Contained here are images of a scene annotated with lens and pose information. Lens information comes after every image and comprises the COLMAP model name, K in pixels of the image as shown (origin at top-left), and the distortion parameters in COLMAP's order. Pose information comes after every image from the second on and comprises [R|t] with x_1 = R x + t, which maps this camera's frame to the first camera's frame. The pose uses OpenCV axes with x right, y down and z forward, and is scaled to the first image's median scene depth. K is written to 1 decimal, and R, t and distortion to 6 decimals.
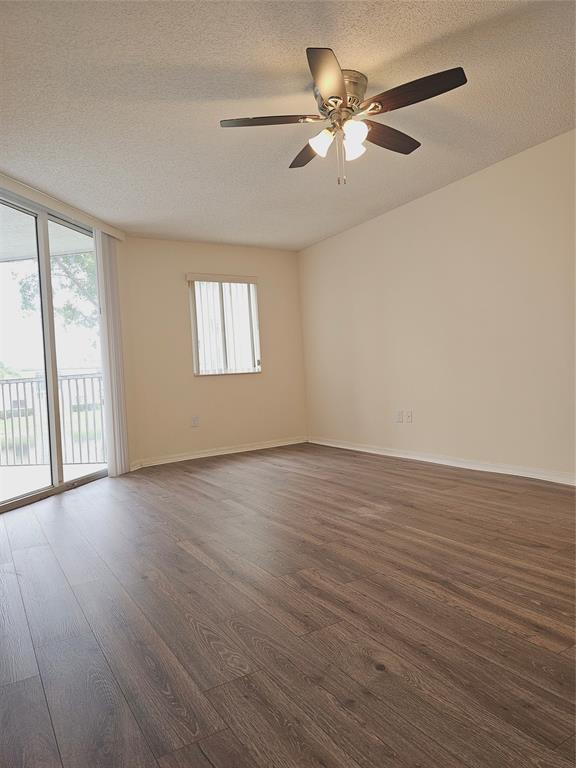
lens RADIAL K [[534.9, 0, 288.0], [0, 534.9, 384.0], [0, 0, 1]] dist [0.011978, 0.000353]
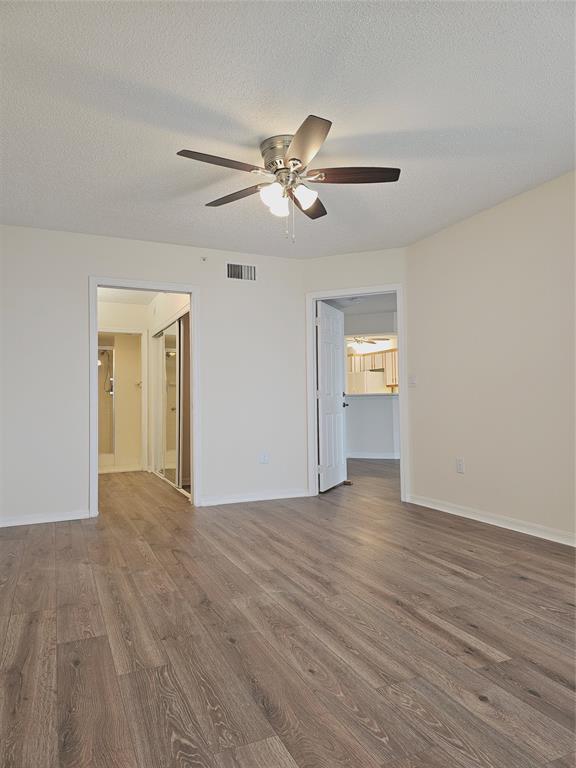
lens RADIAL K [[534.9, 0, 288.0], [0, 534.9, 384.0], [0, 0, 1]] dist [0.011978, 0.000353]
pose [[-0.990071, 0.078150, 0.116843, 0.002129], [0.076797, 0.996918, -0.016038, -0.069230], [-0.117736, -0.006906, -0.993021, 2.184541]]
